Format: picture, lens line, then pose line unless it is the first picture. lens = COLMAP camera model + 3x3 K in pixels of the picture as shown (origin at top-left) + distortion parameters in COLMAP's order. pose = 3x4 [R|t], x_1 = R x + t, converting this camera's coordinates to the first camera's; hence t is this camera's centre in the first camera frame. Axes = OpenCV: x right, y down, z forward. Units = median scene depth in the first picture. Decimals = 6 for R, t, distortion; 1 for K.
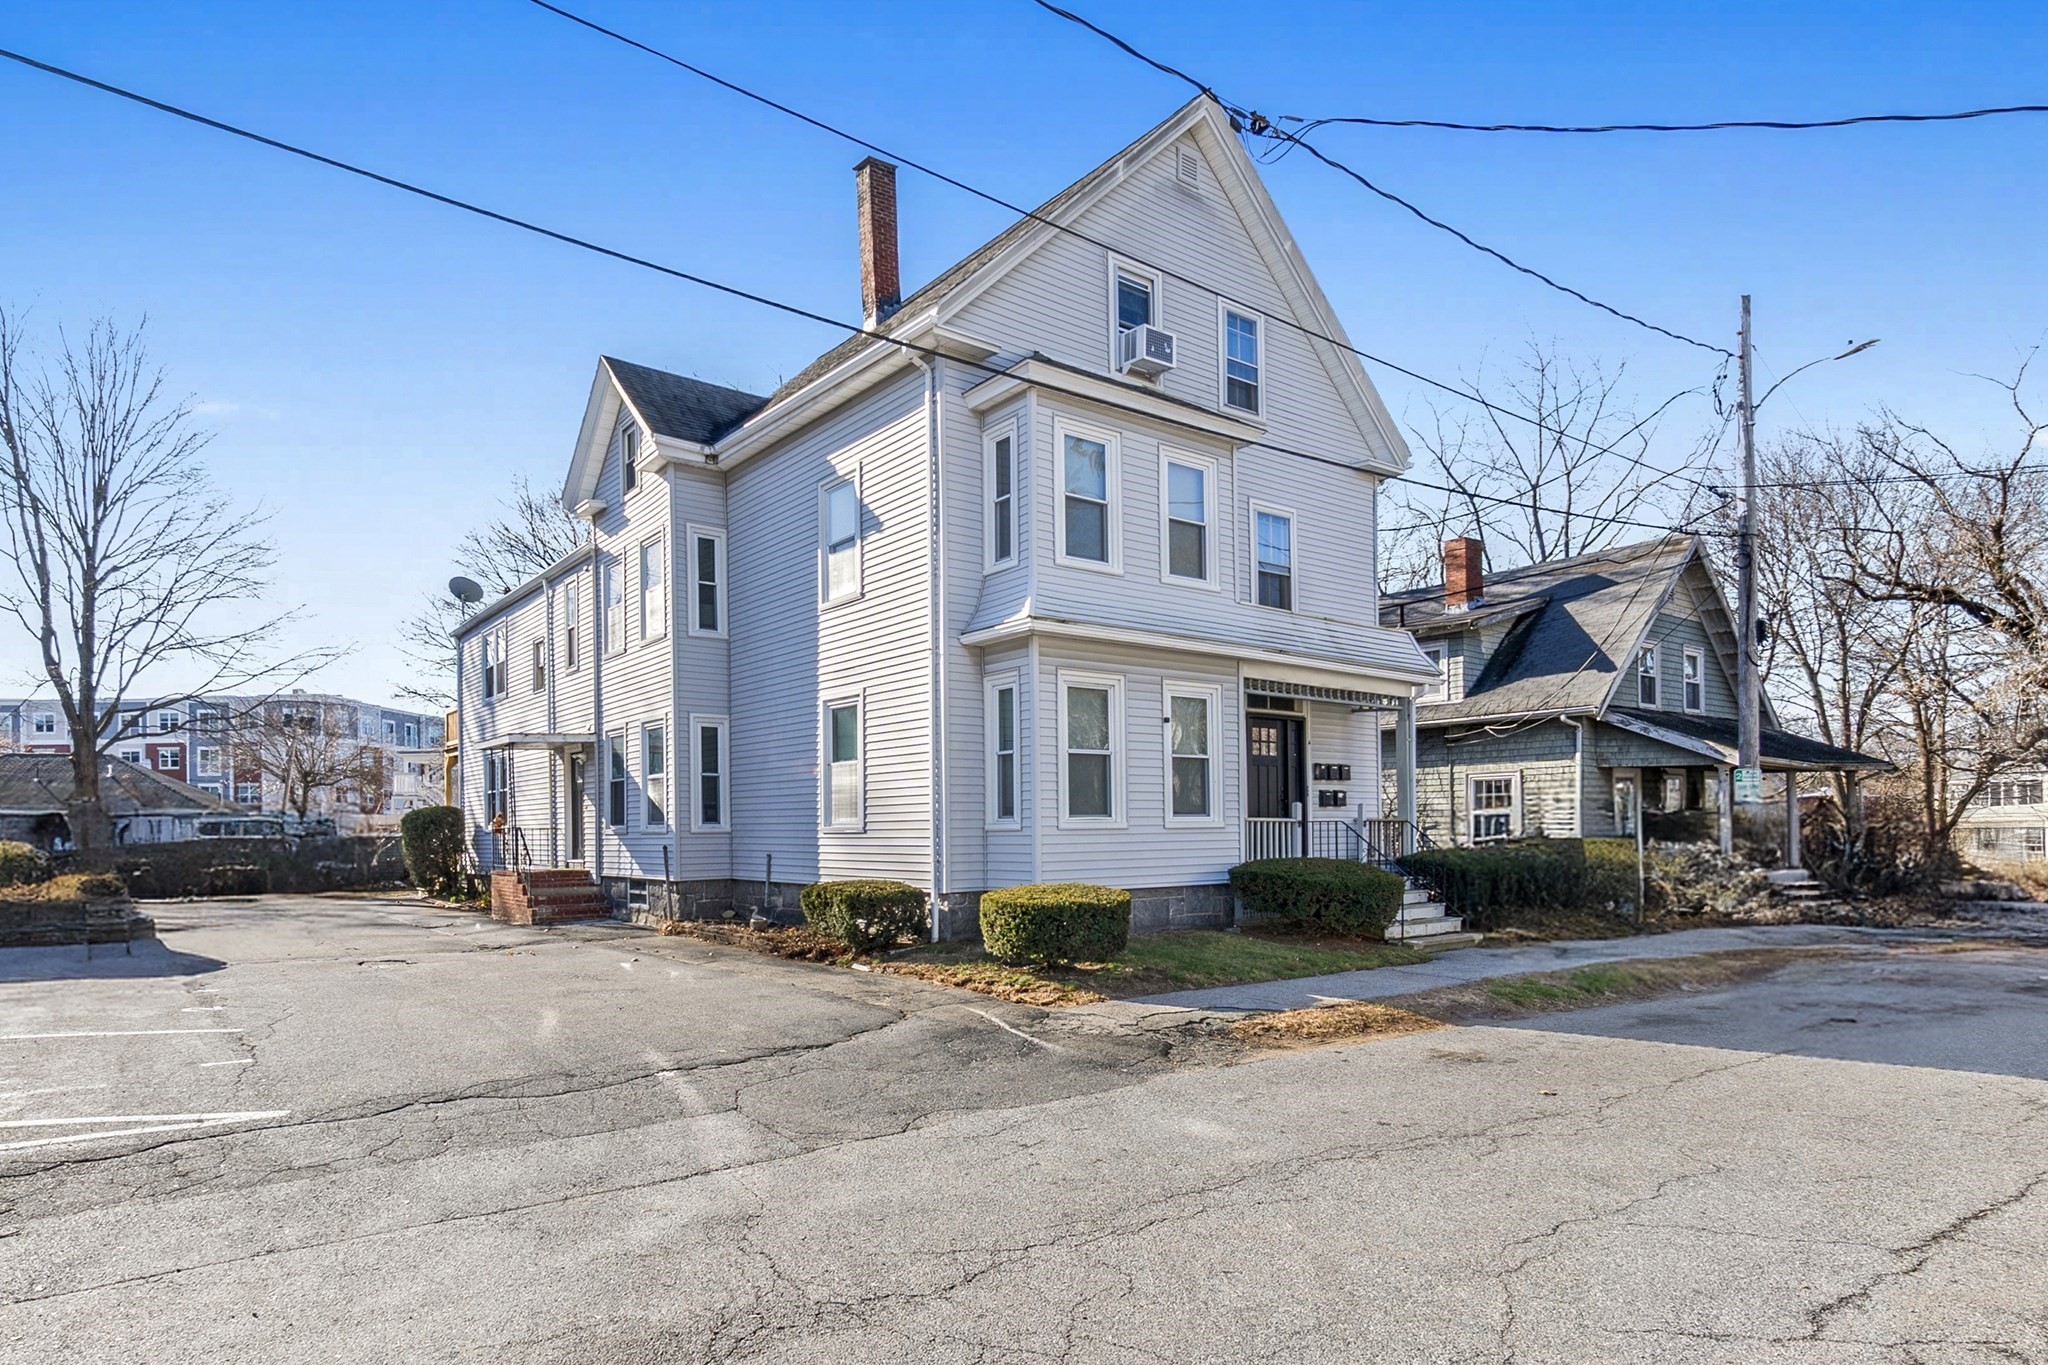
lens RADIAL K [[1123.5, 0, 959.9], [0, 1123.5, 840.3], [0, 0, 1]] dist [-0.001668, -0.000506]
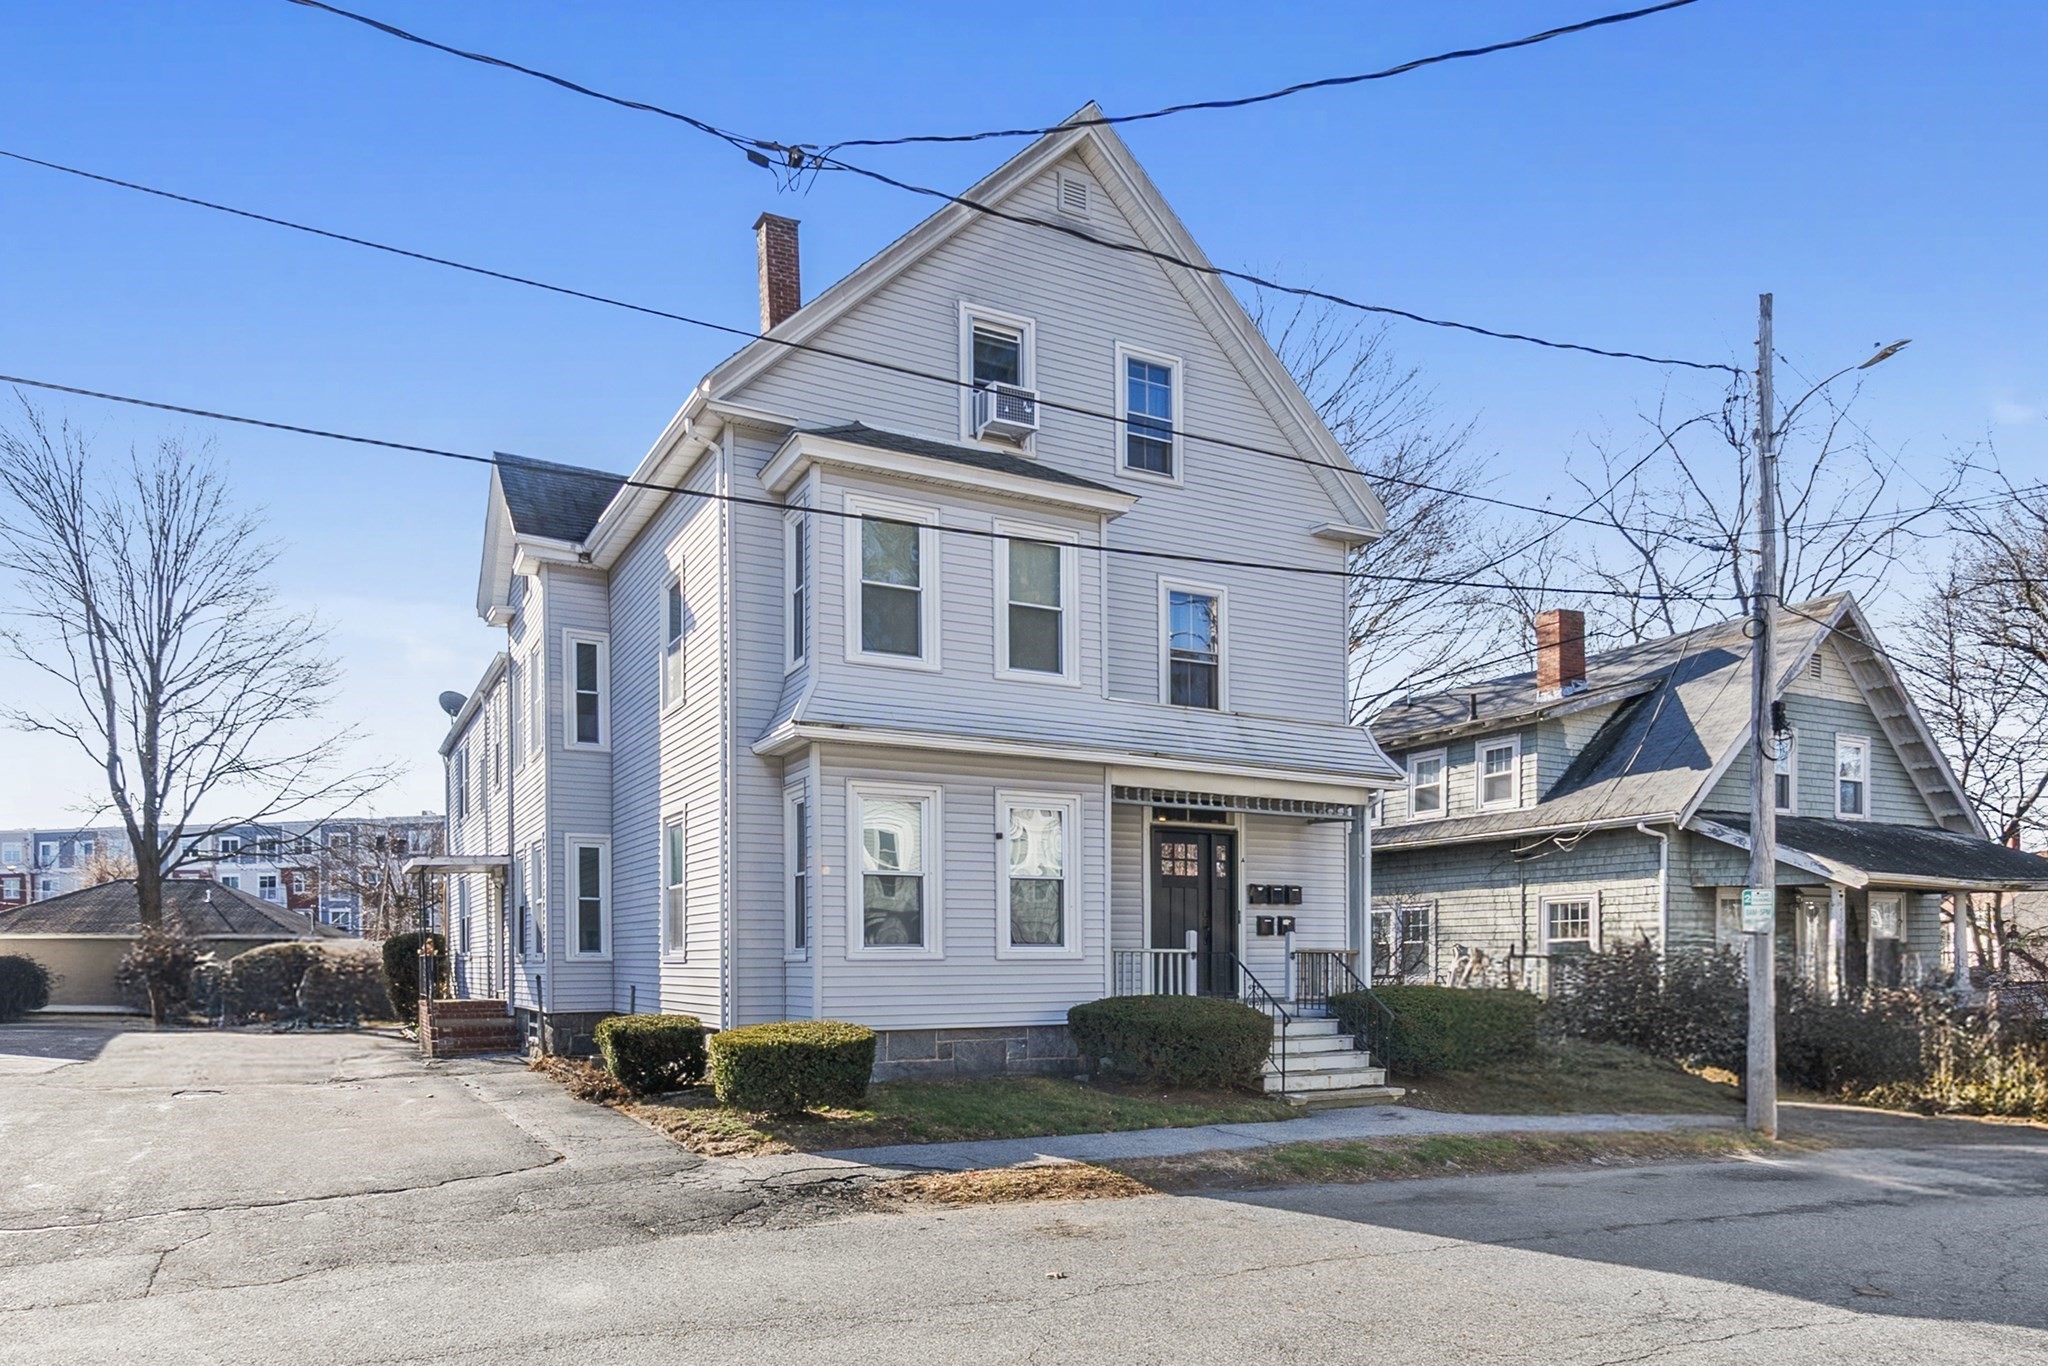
lens RADIAL K [[1263.3, 0, 947.5], [0, 1263.3, 985.9], [0, 0, 1]] dist [-0.006680, -0.002477]
pose [[0.986903, 0.008752, -0.161077, 0.239921], [-0.006885, 0.999903, 0.012148, -0.001655], [0.161167, -0.010879, 0.986867, 0.018882]]
